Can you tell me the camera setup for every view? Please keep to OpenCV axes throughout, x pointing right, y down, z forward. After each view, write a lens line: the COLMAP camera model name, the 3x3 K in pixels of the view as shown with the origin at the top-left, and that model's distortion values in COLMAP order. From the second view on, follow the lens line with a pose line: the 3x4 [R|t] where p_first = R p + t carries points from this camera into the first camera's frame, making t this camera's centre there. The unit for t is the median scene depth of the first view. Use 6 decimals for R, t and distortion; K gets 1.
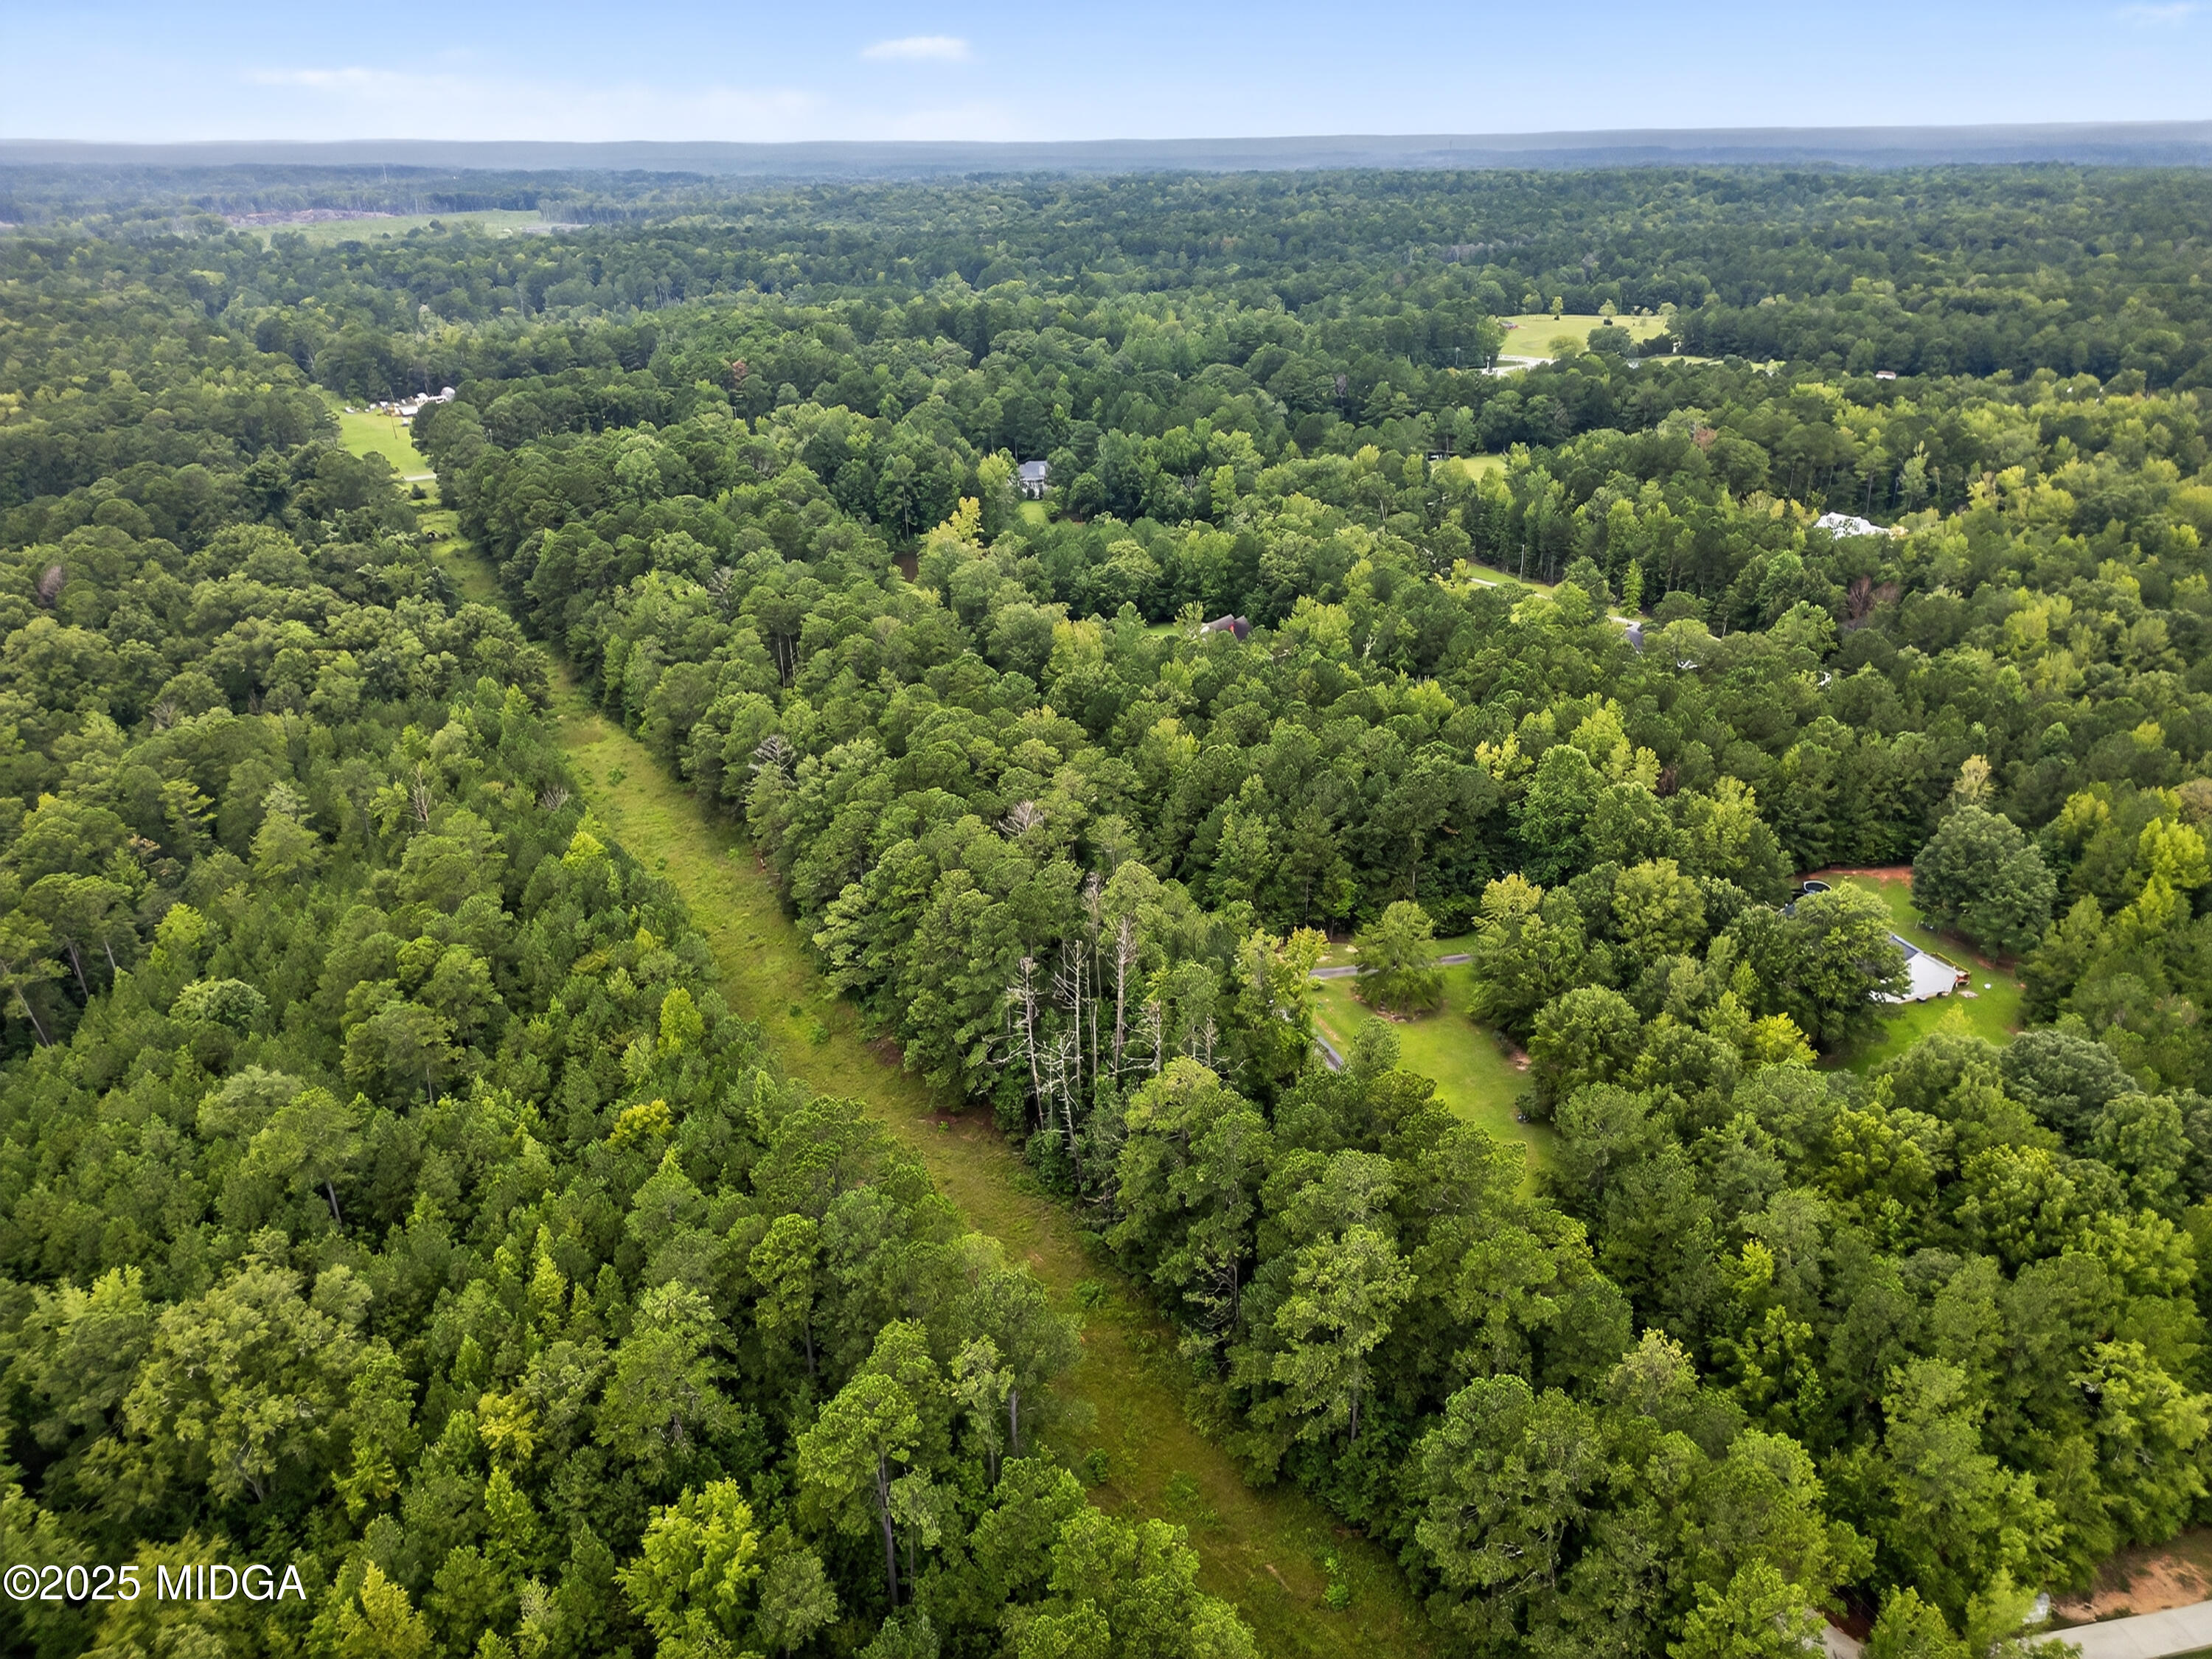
lens RADIAL K [[1525.6, 0, 1090.3], [0, 1525.6, 819.7], [0, 0, 1]] dist [0.087987, -0.088219]
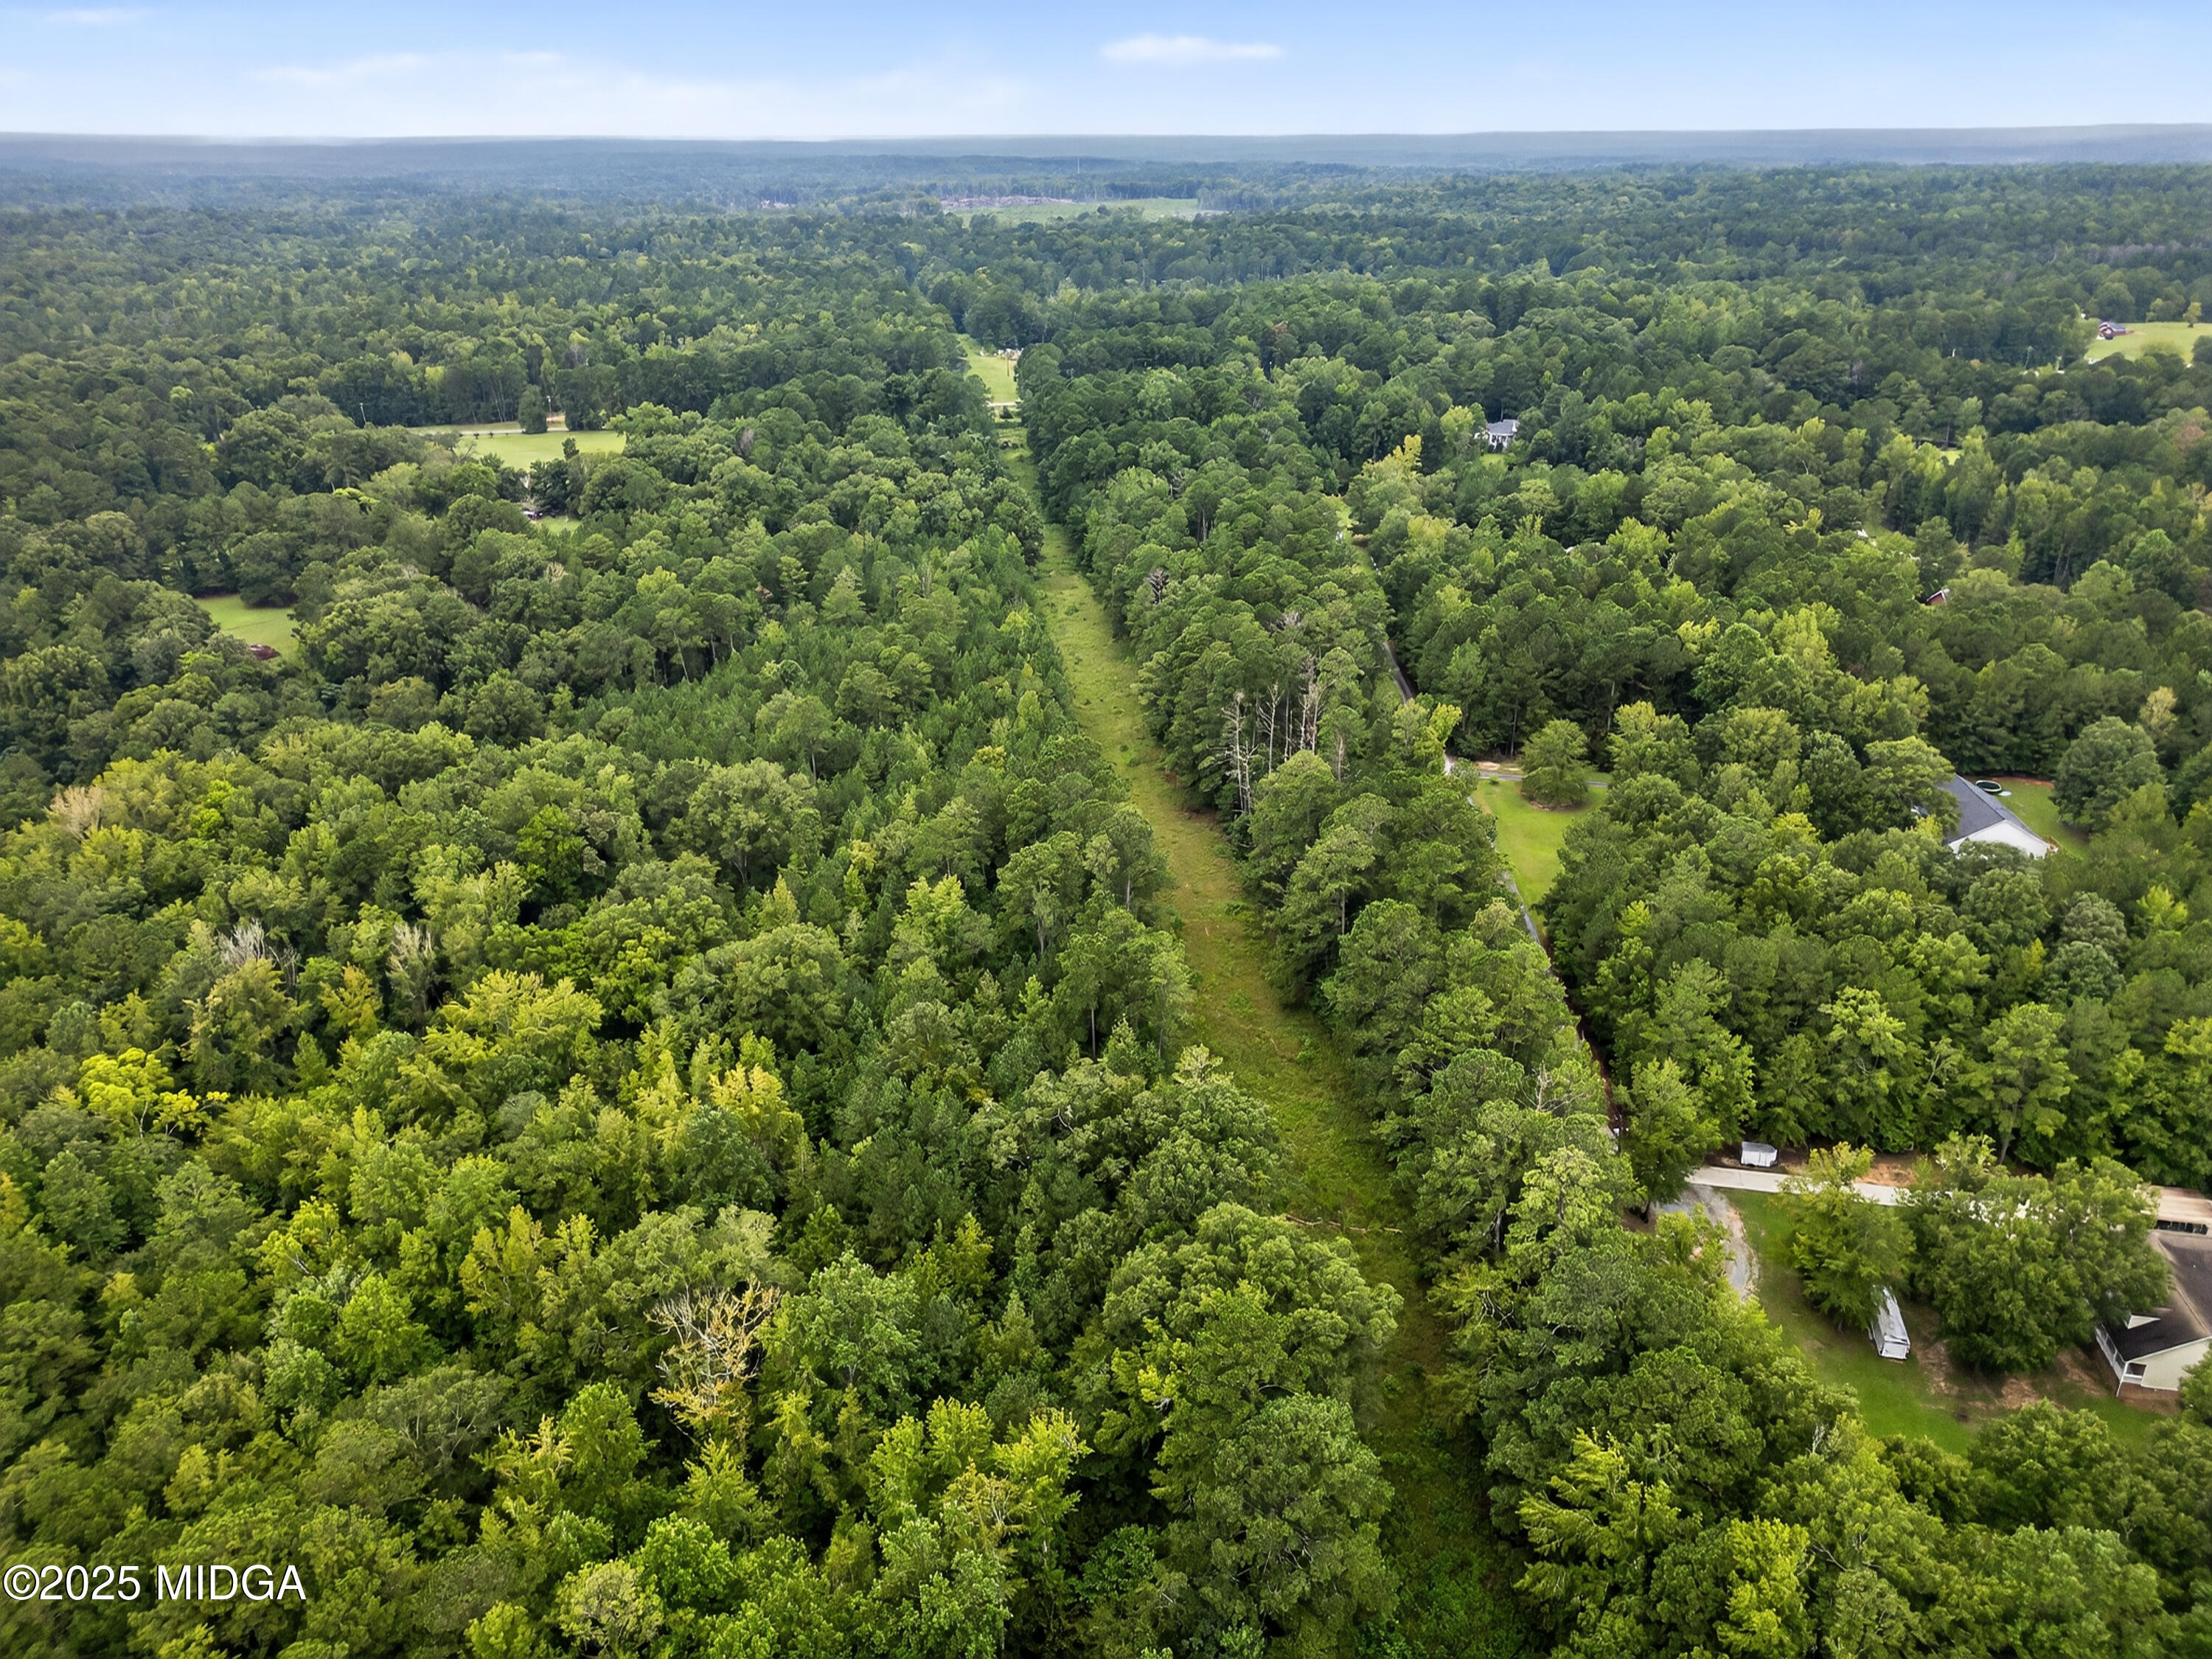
lens RADIAL K [[1525.6, 0, 1090.3], [0, 1525.6, 819.7], [0, 0, 1]] dist [0.087987, -0.088219]
pose [[0.922812, 0.162907, -0.349113, 0.158339], [-0.161440, 0.986314, 0.033511, 0.082849], [0.349794, 0.025437, 0.936481, -0.186821]]
